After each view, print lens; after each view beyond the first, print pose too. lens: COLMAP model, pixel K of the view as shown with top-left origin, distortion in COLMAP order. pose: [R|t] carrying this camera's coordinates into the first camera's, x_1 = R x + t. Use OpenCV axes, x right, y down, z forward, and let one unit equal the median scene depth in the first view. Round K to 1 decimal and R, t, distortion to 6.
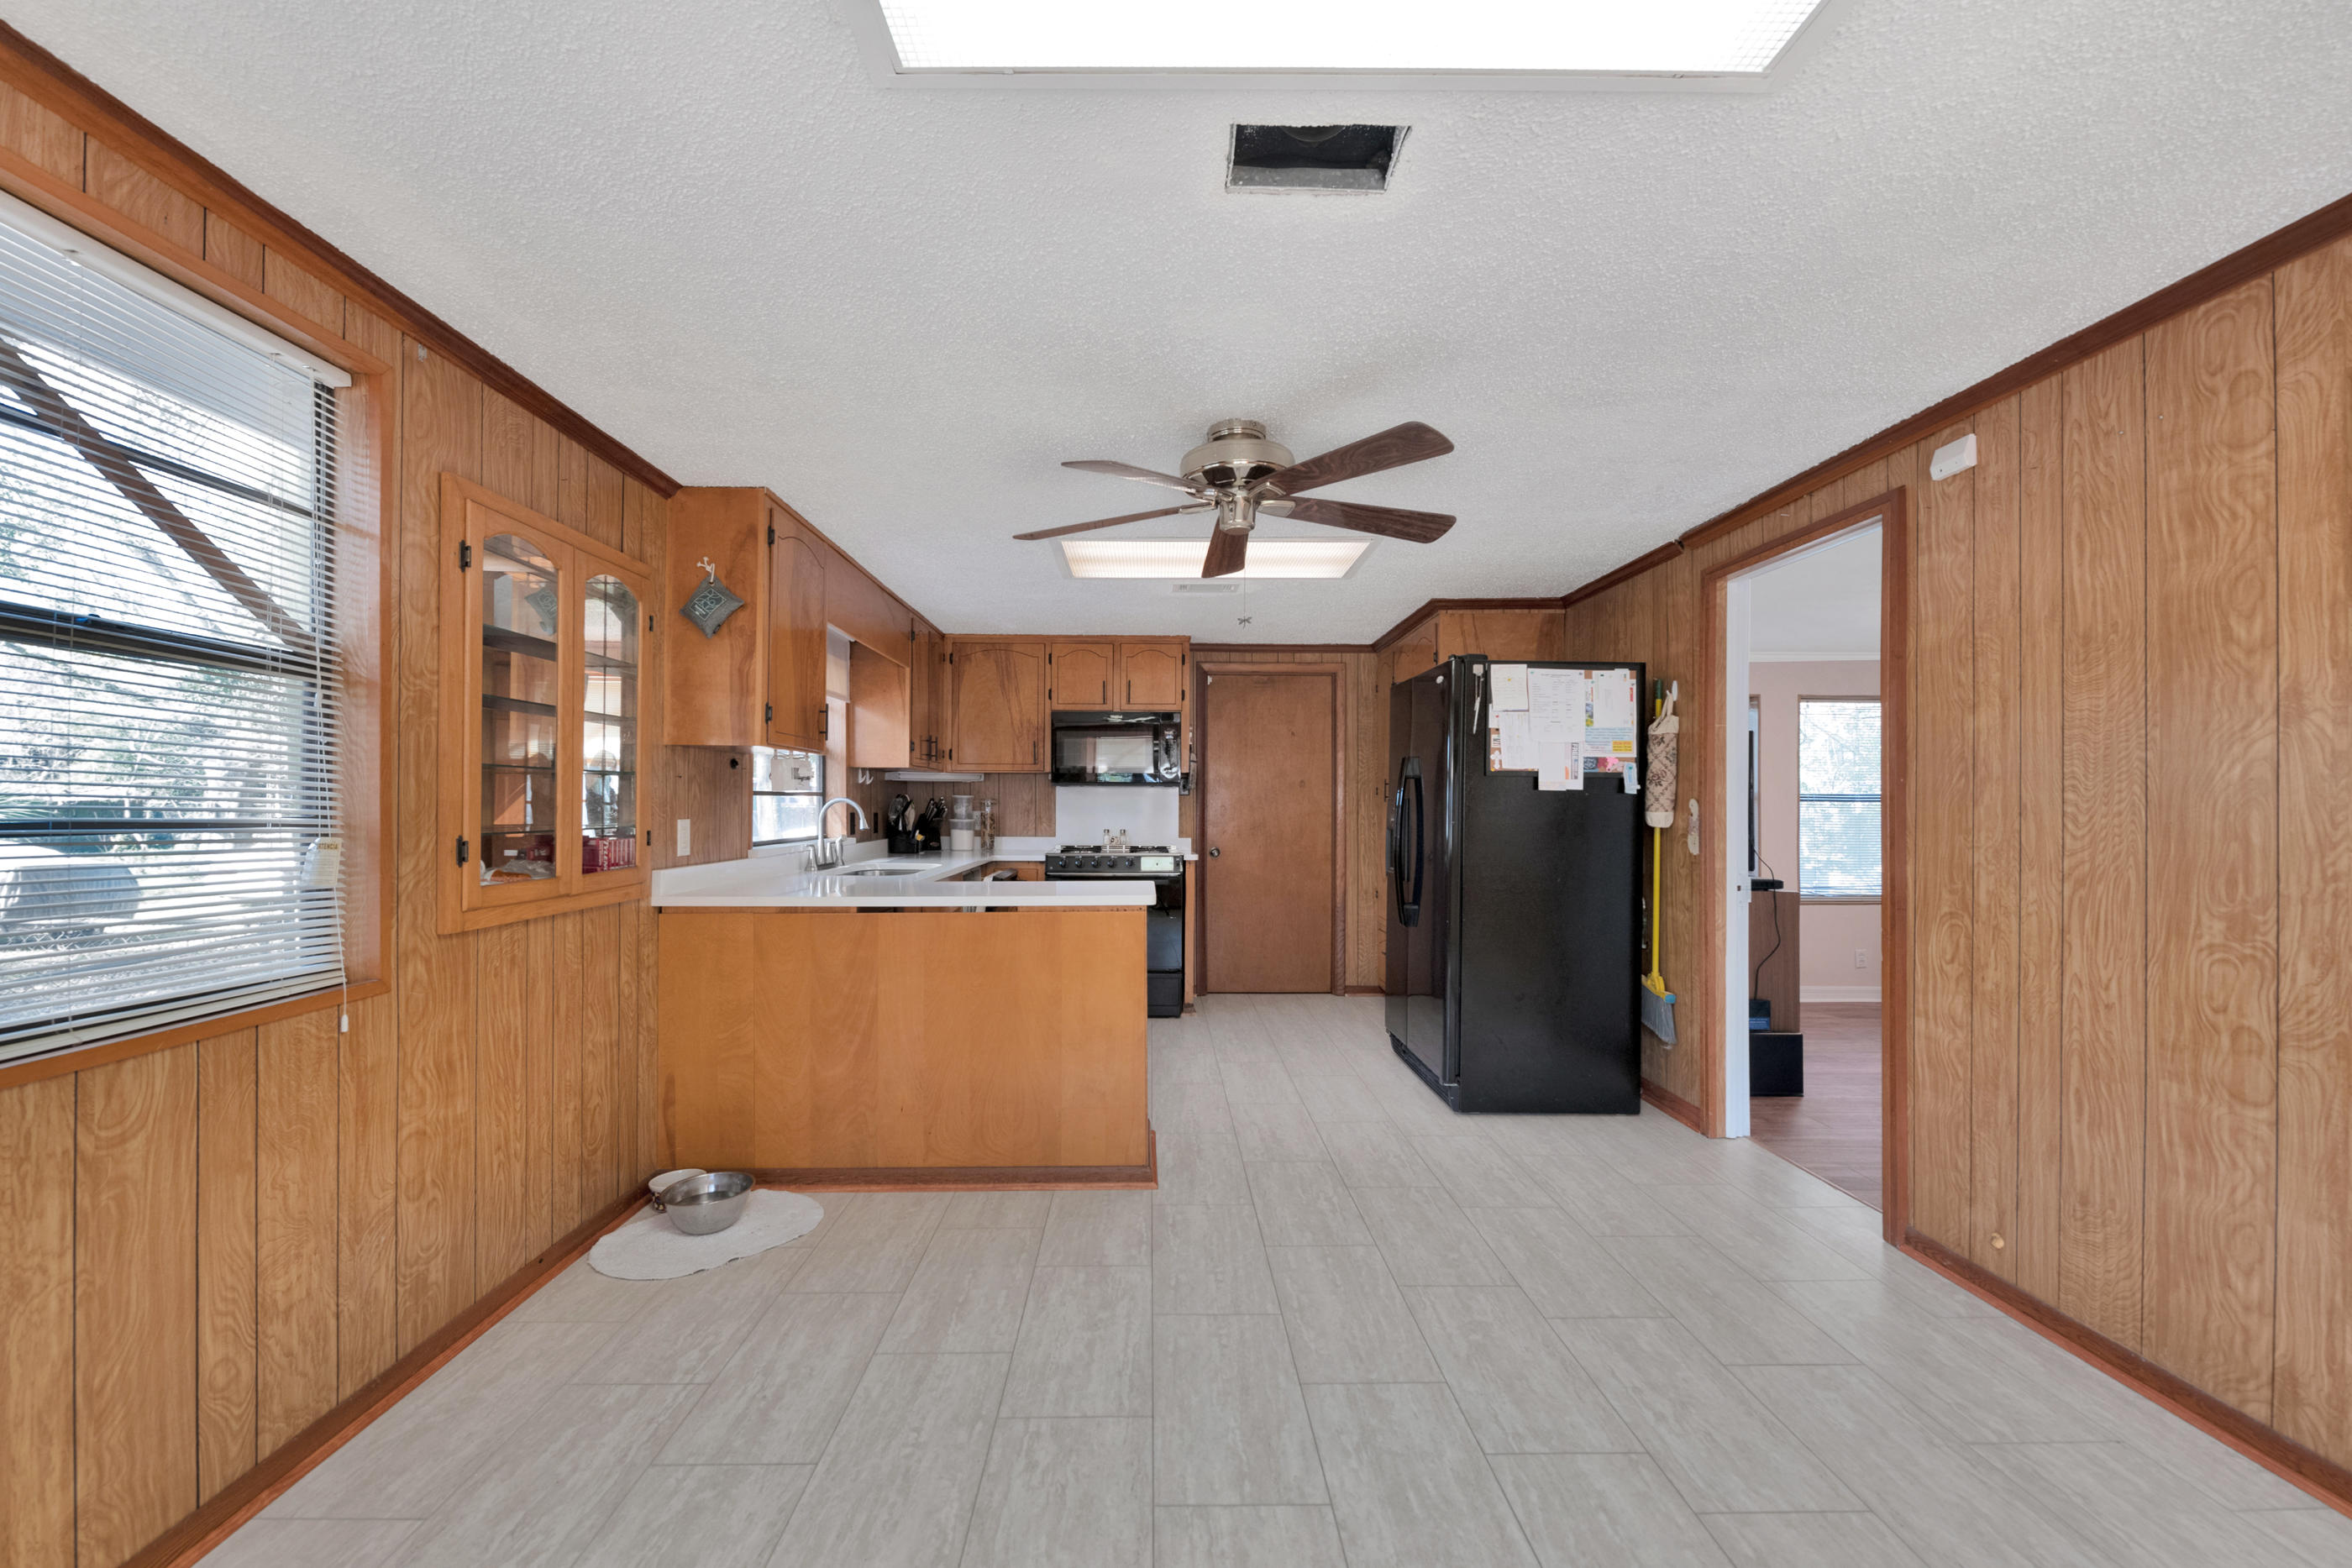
lens RADIAL K [[968.9, 0, 1176.0], [0, 968.9, 784.0], [0, 0, 1]] dist [0.063742, -0.000008]
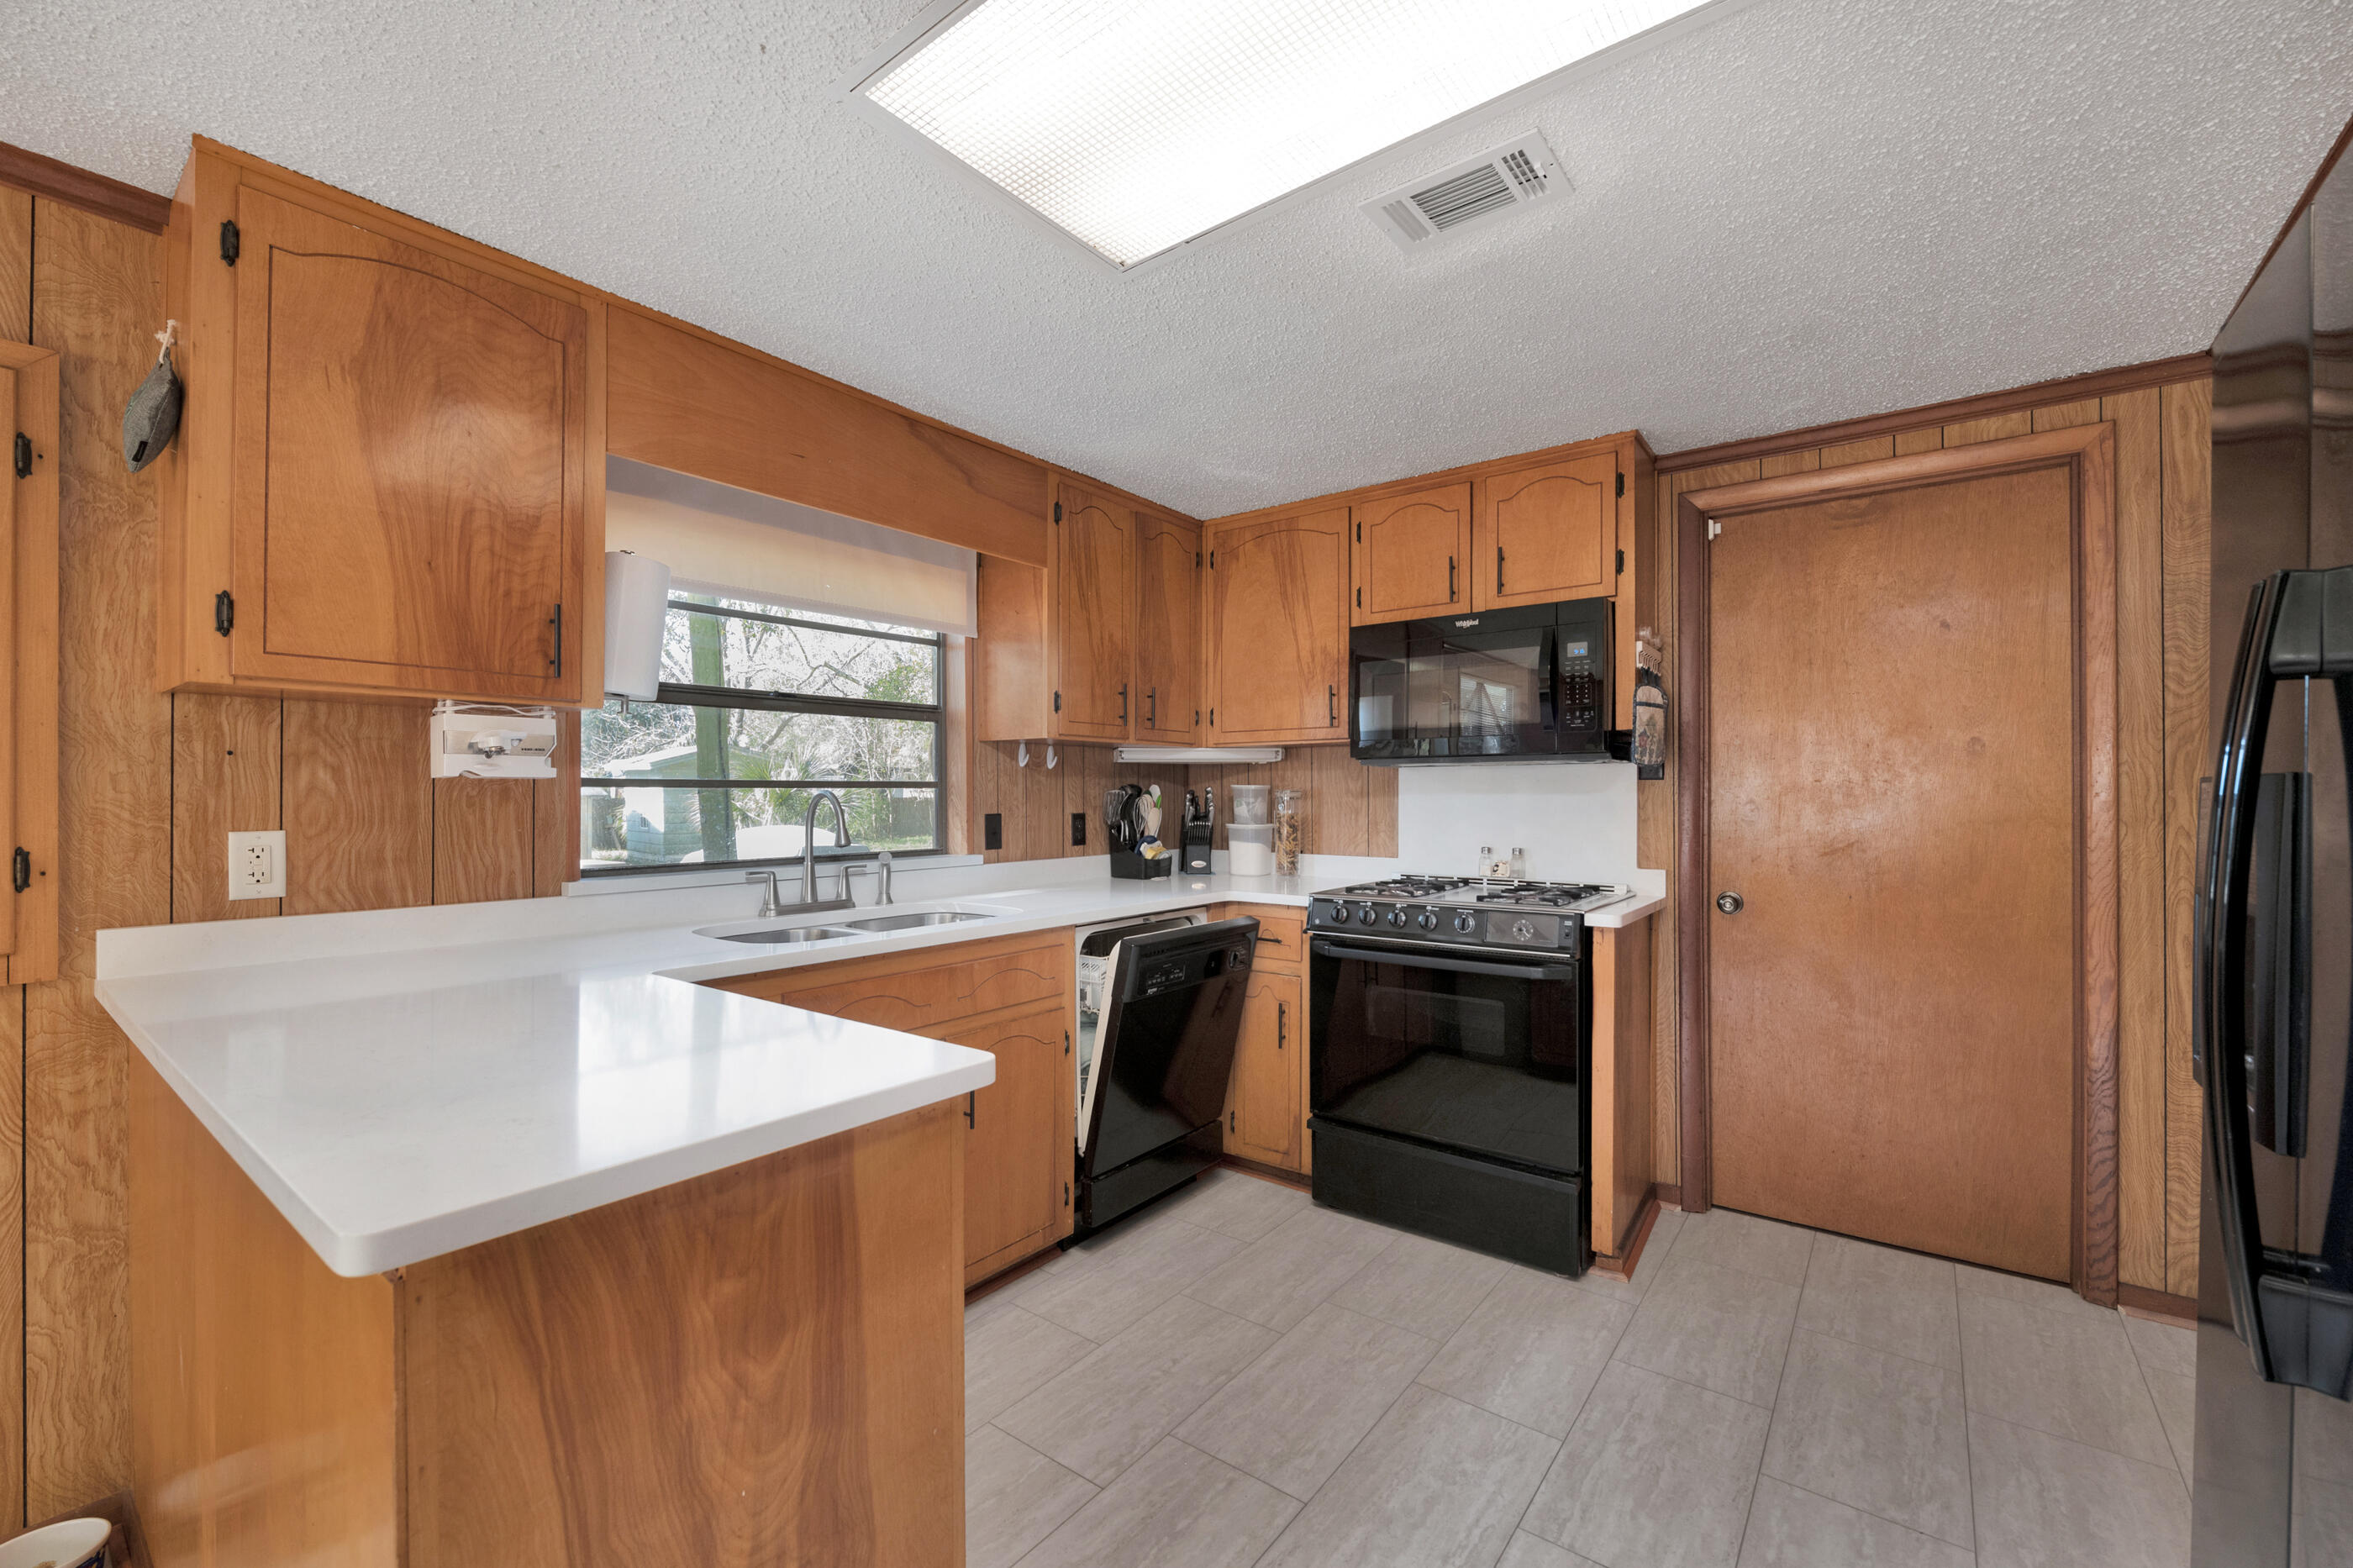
lens RADIAL K [[967.0, 0, 1197.7], [0, 967.0, 788.0], [0, 0, 1]] dist [-0.001869, -0.000148]
pose [[0.782631, -0.008925, -0.622422, 0.133880], [0.017243, 0.999824, 0.007344, 0.008695], [0.622247, -0.016480, 0.782647, 0.509756]]
